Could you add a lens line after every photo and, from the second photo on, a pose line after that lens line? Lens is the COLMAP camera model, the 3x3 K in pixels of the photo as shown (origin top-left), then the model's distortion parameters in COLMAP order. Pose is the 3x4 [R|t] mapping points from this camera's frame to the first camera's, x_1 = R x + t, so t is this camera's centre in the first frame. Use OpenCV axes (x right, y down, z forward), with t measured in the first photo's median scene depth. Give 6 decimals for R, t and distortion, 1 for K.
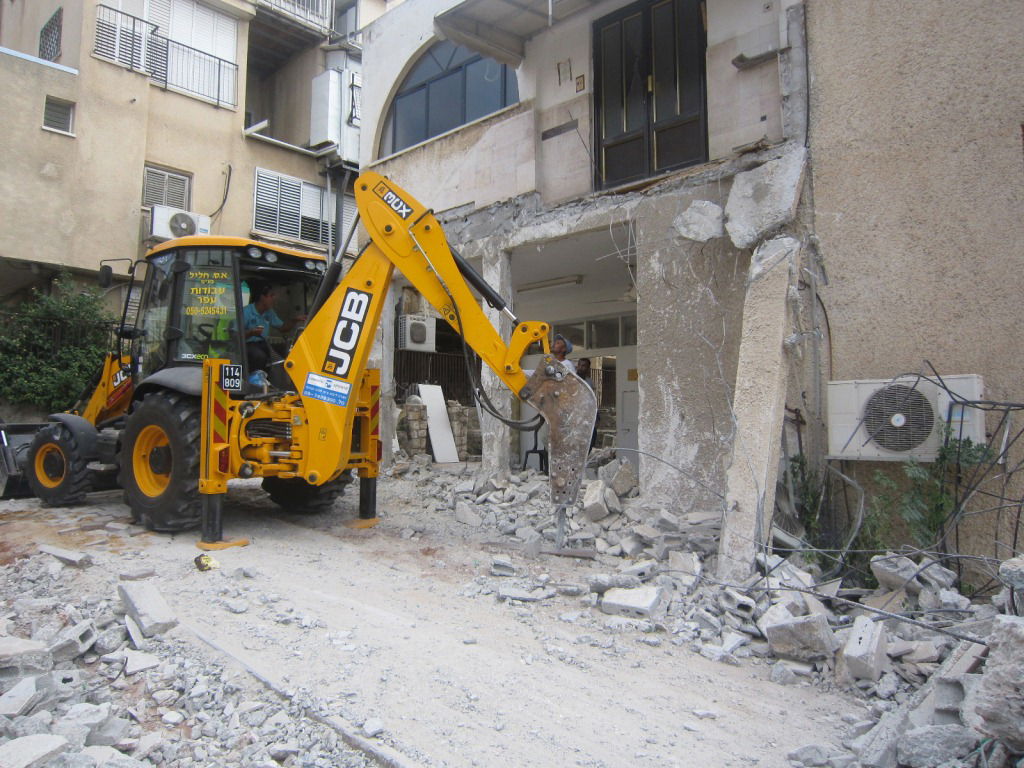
lens RADIAL K [[739.7, 0, 512.0], [0, 739.7, 384.0], [0, 0, 1]] dist [-0.057319, 0.031161]
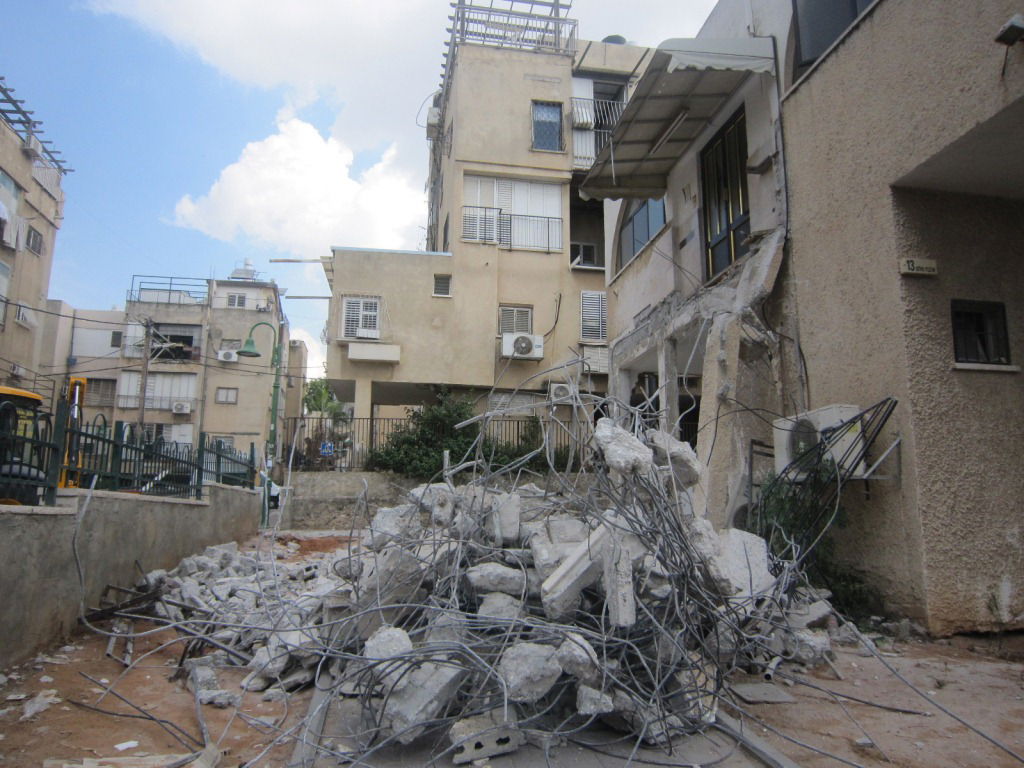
lens RADIAL K [[739.7, 0, 512.0], [0, 739.7, 384.0], [0, 0, 1]] dist [-0.057319, 0.031161]
pose [[0.795874, -0.108219, -0.595712, 0.391456], [0.039237, 0.991047, -0.127615, 0.035646], [0.604189, 0.078192, 0.792995, -0.119170]]
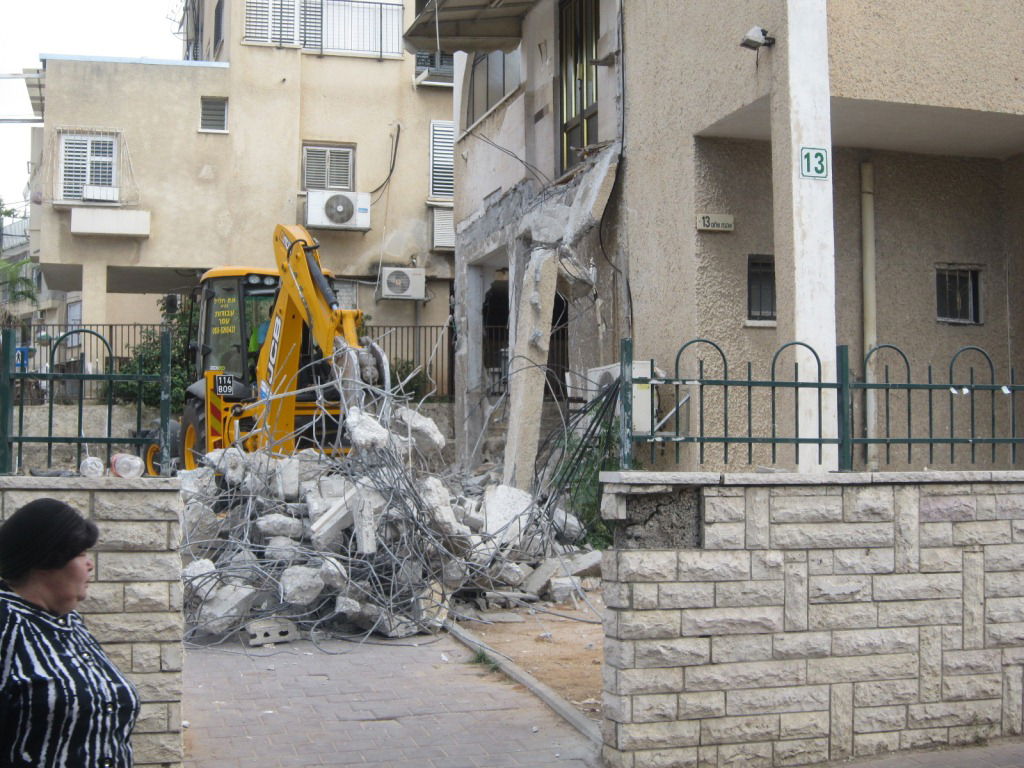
lens RADIAL K [[1487.9, 0, 512.0], [0, 1487.9, 384.0], [0, 0, 1]] dist [-0.171604, -0.006940]
pose [[0.858086, -0.037614, -0.512126, 0.719859], [0.044713, 0.998999, 0.001546, 0.004373], [0.511555, -0.024225, 0.858909, -0.499302]]
